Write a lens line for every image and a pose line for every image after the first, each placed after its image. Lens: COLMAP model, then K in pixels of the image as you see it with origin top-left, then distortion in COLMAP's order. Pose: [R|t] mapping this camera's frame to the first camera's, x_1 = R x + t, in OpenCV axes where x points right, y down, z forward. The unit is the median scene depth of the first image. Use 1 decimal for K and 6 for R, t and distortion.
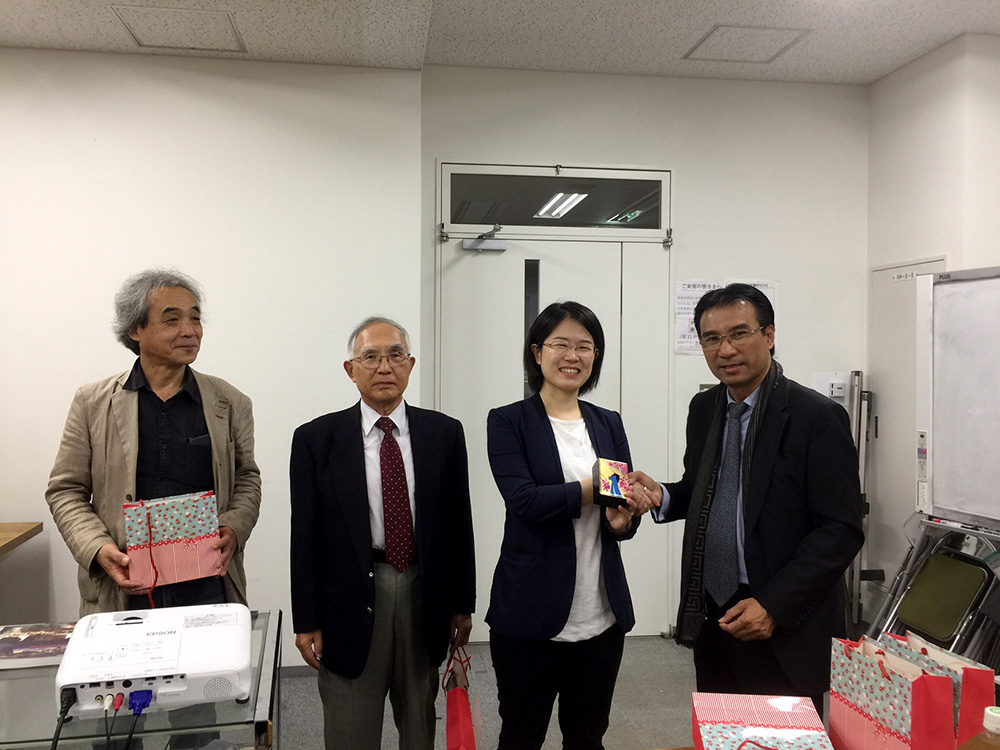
lens RADIAL K [[853.4, 0, 497.5], [0, 853.4, 365.3], [0, 0, 1]] dist [0.032160, -0.017540]
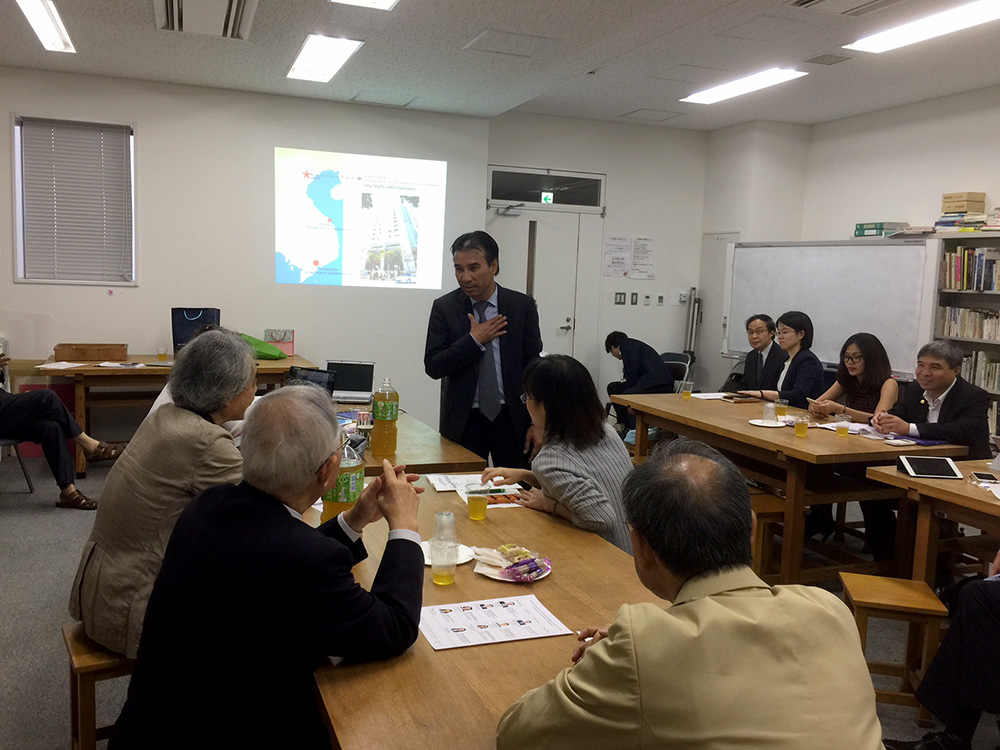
lens RADIAL K [[853.4, 0, 495.8], [0, 853.4, 378.3], [0, 0, 1]] dist [0.032160, -0.017540]
pose [[0.977187, 0.006643, 0.212278, -0.426630], [-0.030989, 0.993273, 0.111571, 0.009011], [-0.210108, -0.115604, 0.970819, -0.799880]]
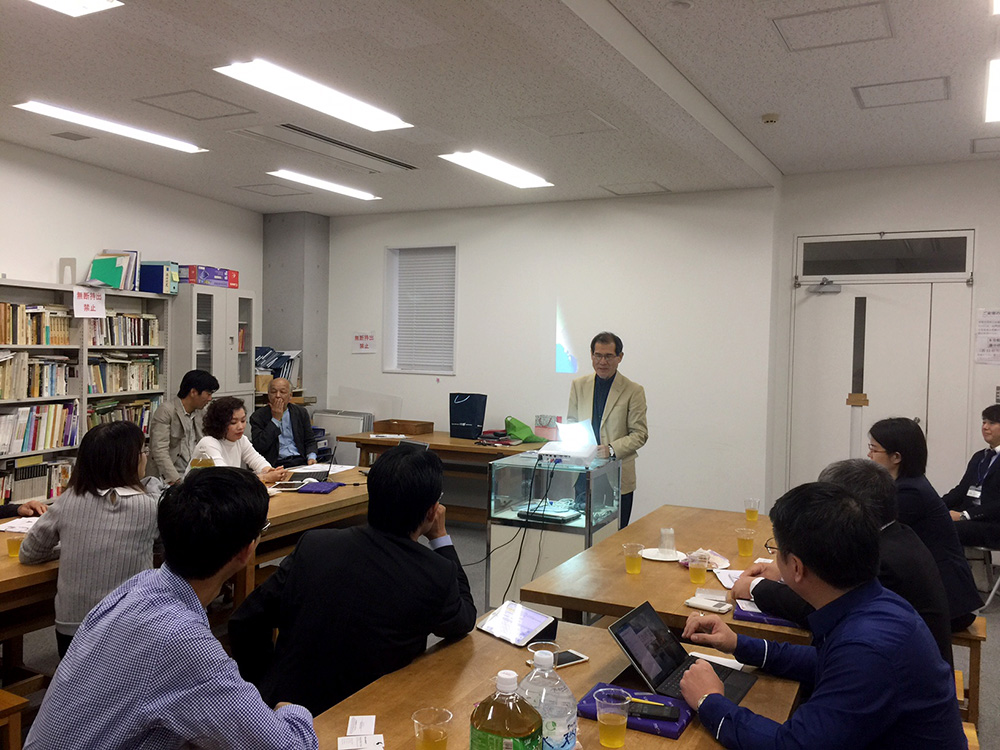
lens RADIAL K [[853.4, 0, 491.1], [0, 853.4, 369.8], [0, 0, 1]] dist [0.032160, -0.017540]
pose [[0.797021, 0.029554, -0.603229, 0.436050], [-0.024677, 0.999561, 0.016367, -0.006645], [0.603448, 0.001841, 0.797400, -0.577095]]
